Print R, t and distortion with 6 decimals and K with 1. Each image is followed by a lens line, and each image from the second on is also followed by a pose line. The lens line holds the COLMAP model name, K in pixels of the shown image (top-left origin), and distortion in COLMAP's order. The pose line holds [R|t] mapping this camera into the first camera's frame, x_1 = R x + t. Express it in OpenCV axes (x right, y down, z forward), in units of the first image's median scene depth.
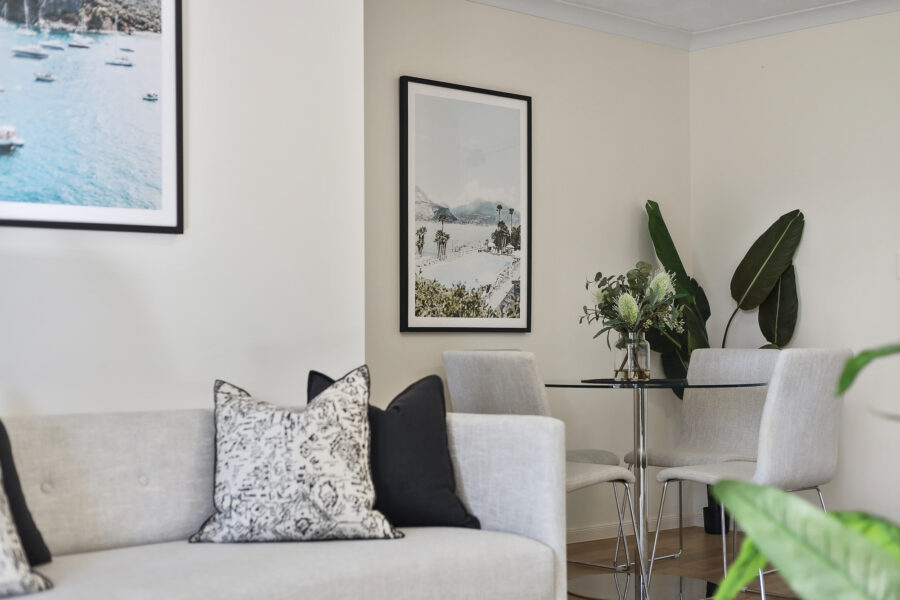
lens RADIAL K [[1289.1, 0, 448.7], [0, 1289.1, 319.1], [0, 0, 1]] dist [0.005416, -0.000864]
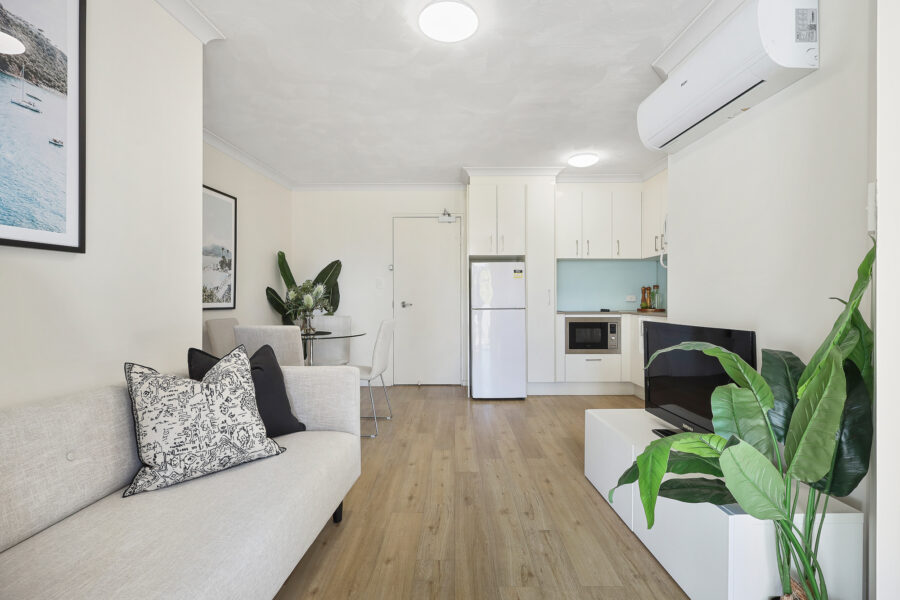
lens RADIAL K [[405.3, 0, 450.0], [0, 405.3, 300.0], [0, 0, 1]] dist [0.002908, 0.000778]
pose [[0.732340, 0.008457, 0.680887, -0.230681], [-0.020475, 0.999744, 0.009604, -0.031950], [-0.680631, -0.020974, 0.732326, 0.468442]]
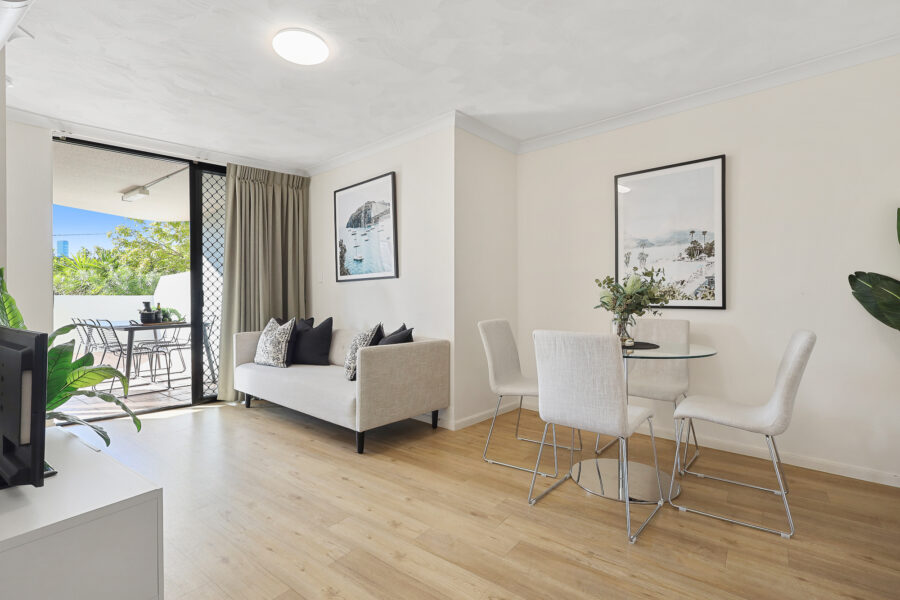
lens RADIAL K [[417.0, 0, 450.0], [0, 417.0, 300.0], [0, 0, 1]] dist [-0.003656, -0.000436]
pose [[0.116380, 0.012469, -0.993126, 0.894209], [0.020467, 0.999679, 0.014950, -0.026034], [0.992994, -0.022066, 0.116087, 1.077459]]
